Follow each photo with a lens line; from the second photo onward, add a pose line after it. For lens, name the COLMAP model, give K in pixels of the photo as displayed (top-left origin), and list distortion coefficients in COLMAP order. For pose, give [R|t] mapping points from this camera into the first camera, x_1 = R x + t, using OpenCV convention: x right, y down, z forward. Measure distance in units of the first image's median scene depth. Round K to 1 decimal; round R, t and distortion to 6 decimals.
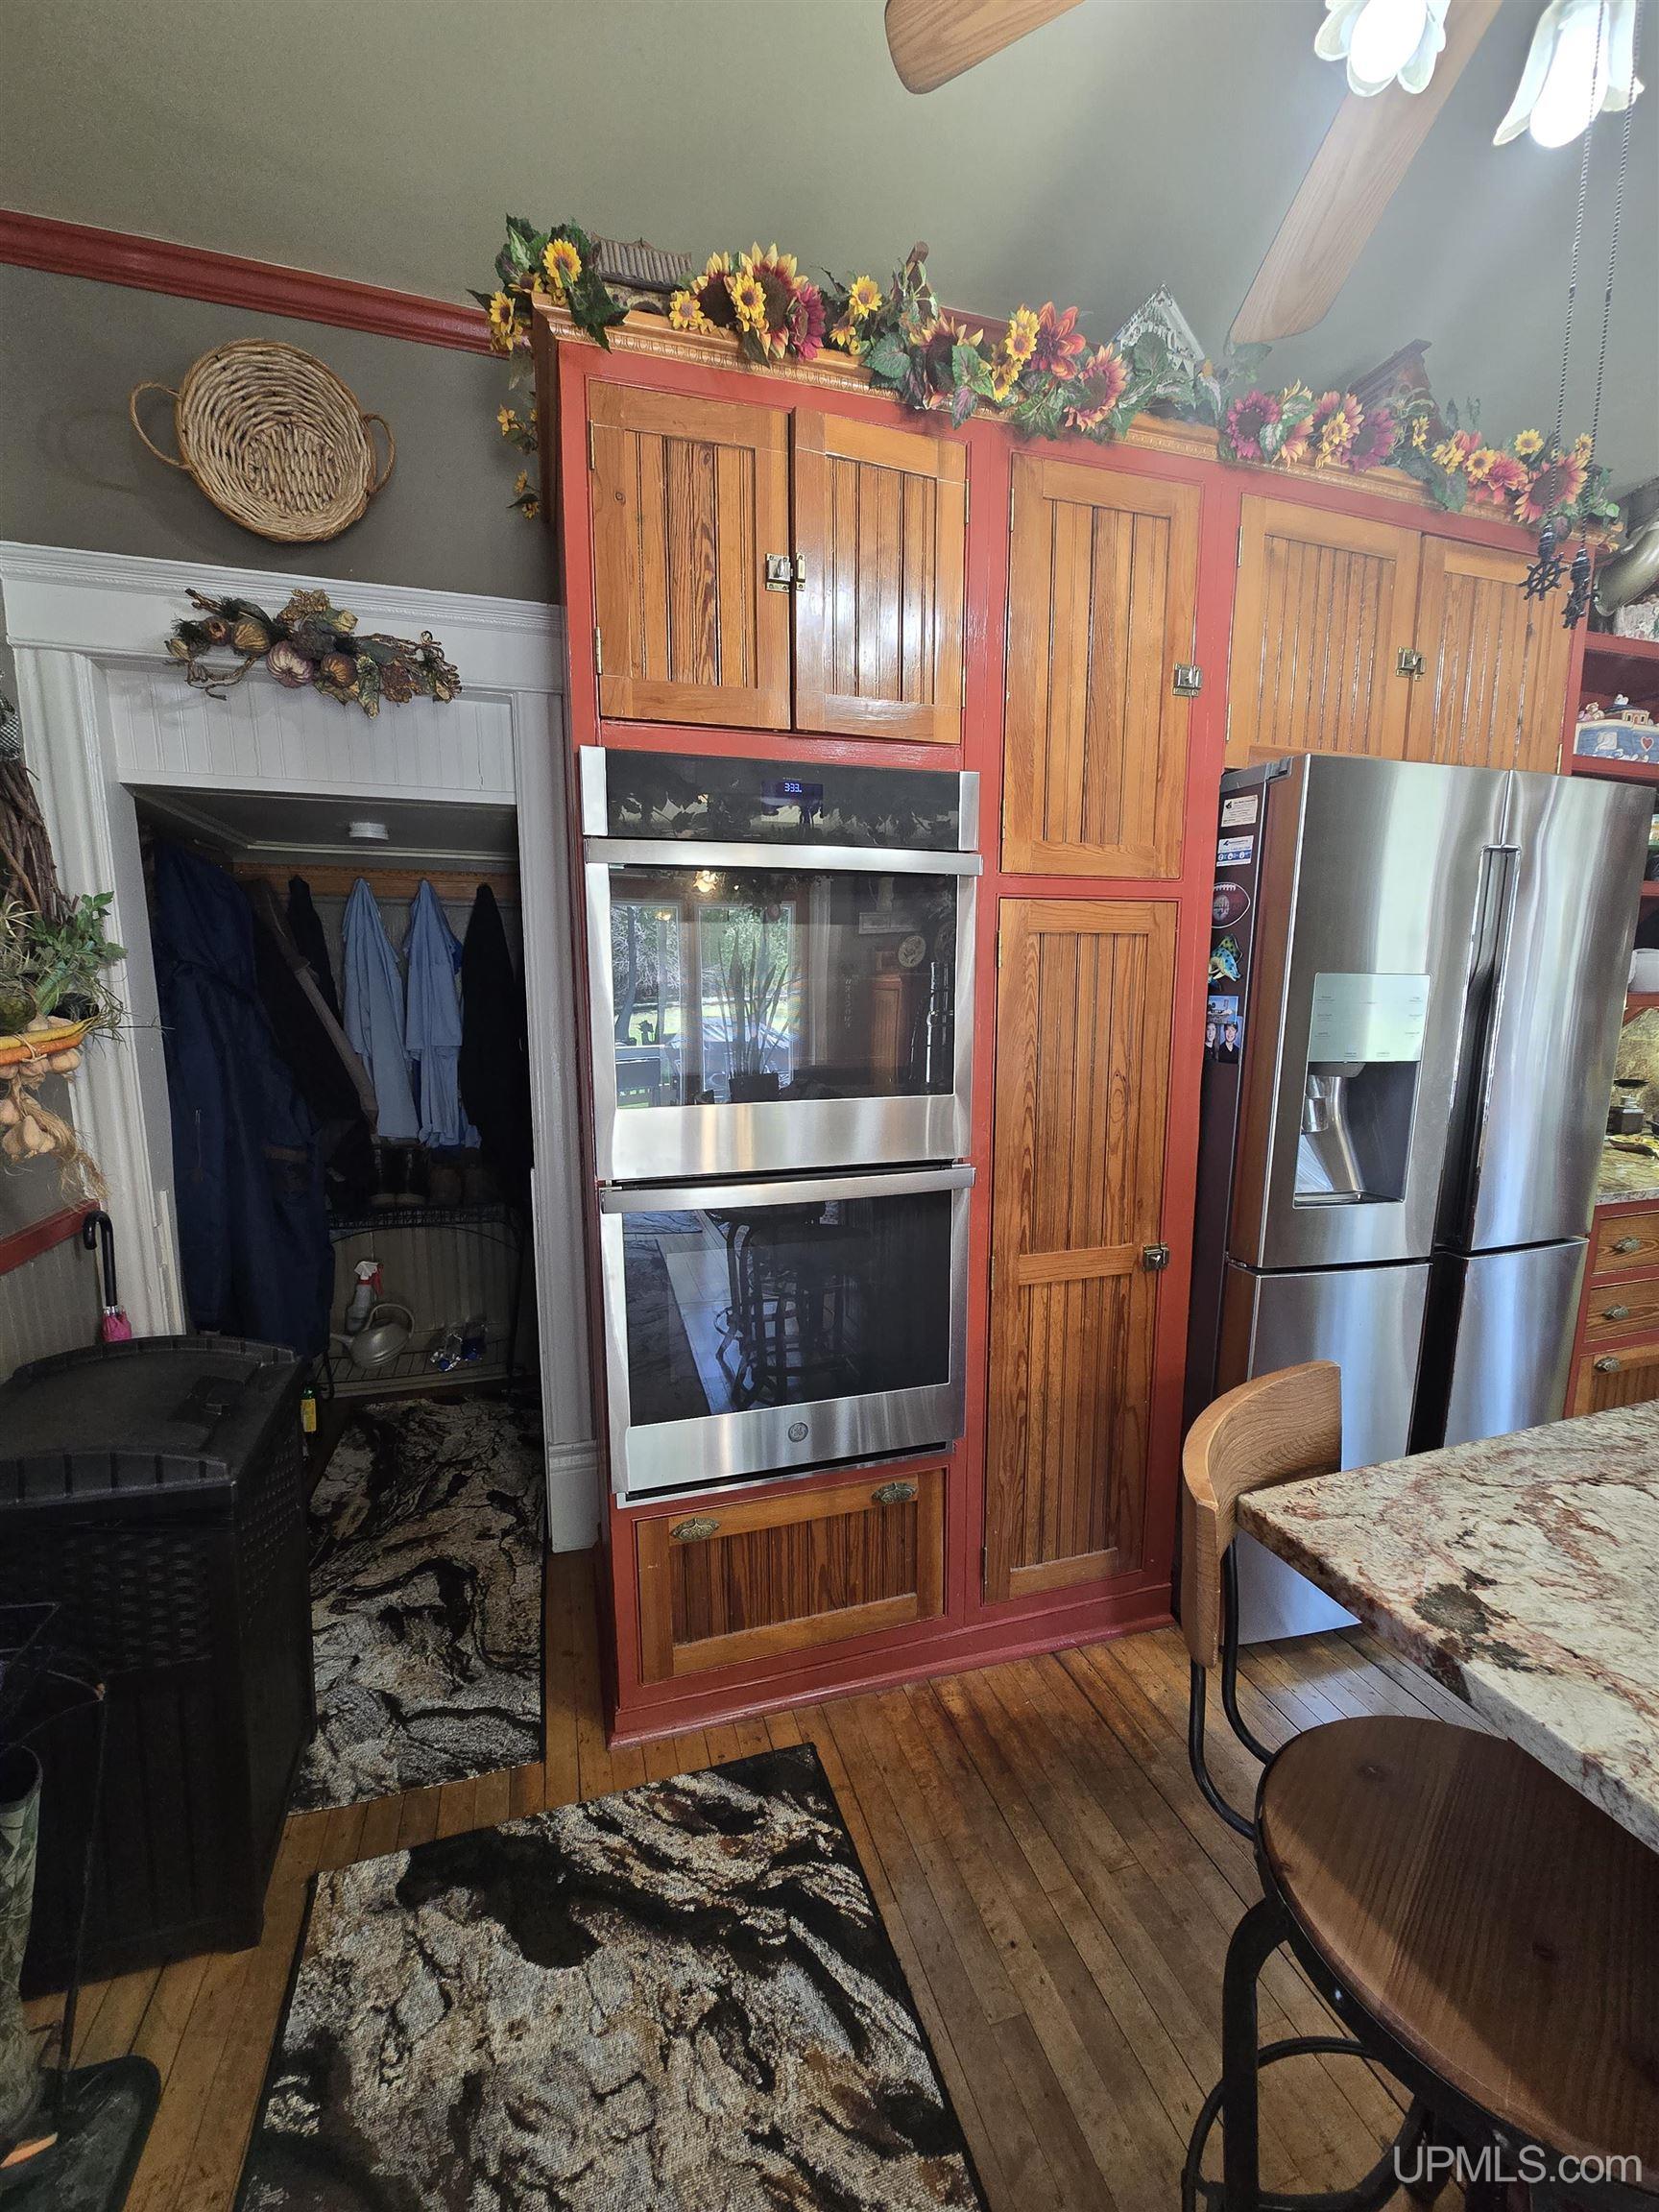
lens RADIAL K [[905.5, 0, 824.1], [0, 905.5, 1117.7], [0, 0, 1]] dist [-0.000229, -0.000298]
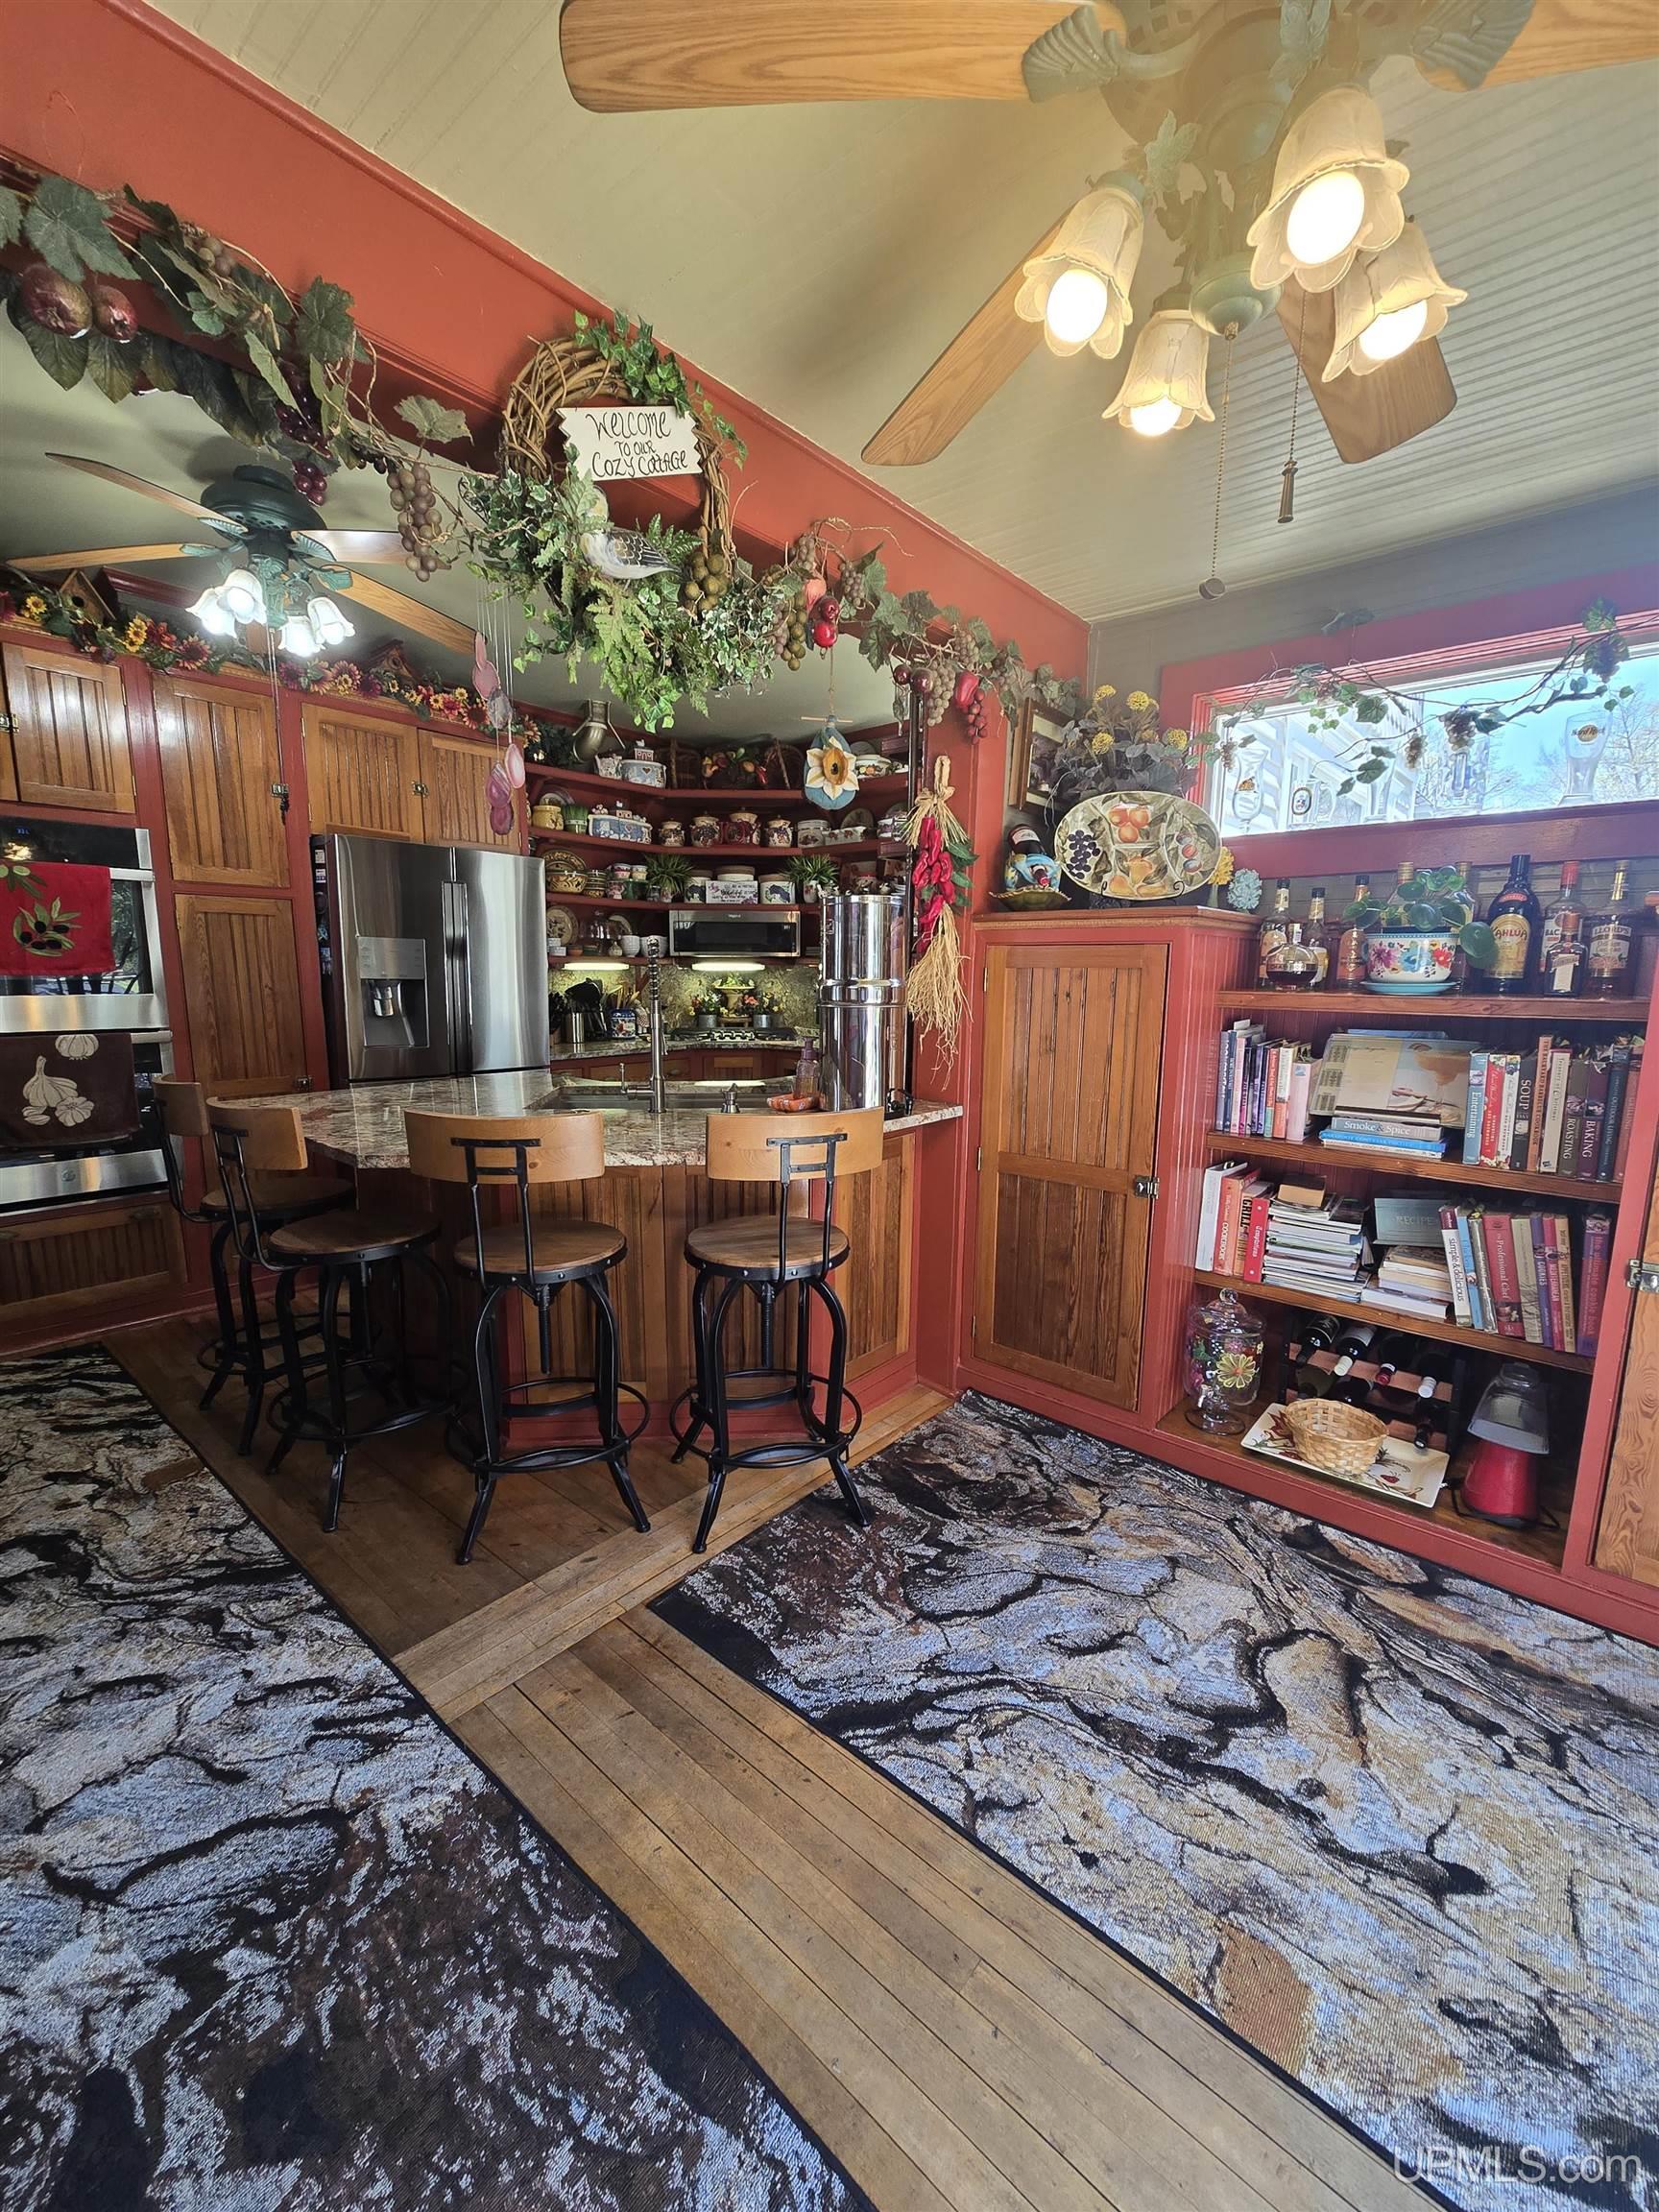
lens RADIAL K [[905.5, 0, 833.9], [0, 905.5, 1121.5], [0, 0, 1]] dist [-0.000229, -0.000298]
pose [[0.847402, -0.082274, 0.524538, 0.363602], [0.073041, 0.996593, 0.038316, 0.300818], [-0.525903, 0.005844, 0.850524, -1.528495]]
